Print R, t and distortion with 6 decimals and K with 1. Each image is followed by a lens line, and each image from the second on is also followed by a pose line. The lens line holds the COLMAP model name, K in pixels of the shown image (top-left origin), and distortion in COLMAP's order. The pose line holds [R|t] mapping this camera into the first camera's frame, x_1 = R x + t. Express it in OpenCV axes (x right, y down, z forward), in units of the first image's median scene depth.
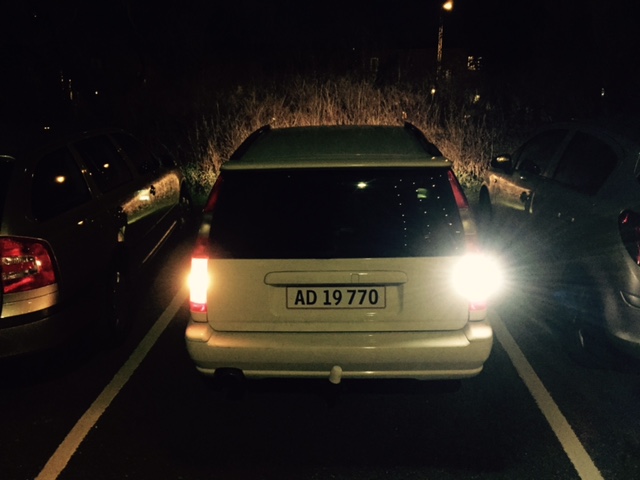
lens RADIAL K [[553.1, 0, 320.5], [0, 553.1, 258.9], [0, 0, 1]] dist [0.056622, -0.104646]
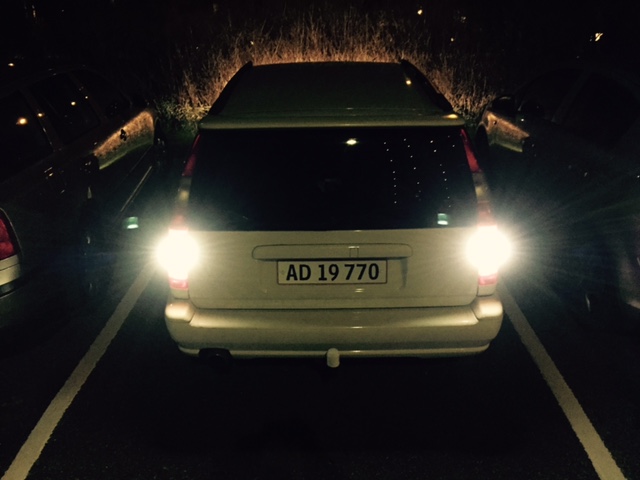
lens RADIAL K [[553.1, 0, 320.5], [0, 553.1, 258.9], [0, 0, 1]] dist [0.056622, -0.104646]
pose [[0.999437, -0.008617, 0.032415, -0.019728], [0.004454, 0.991973, 0.126371, -0.064671], [-0.033244, -0.126156, 0.991453, 0.109012]]
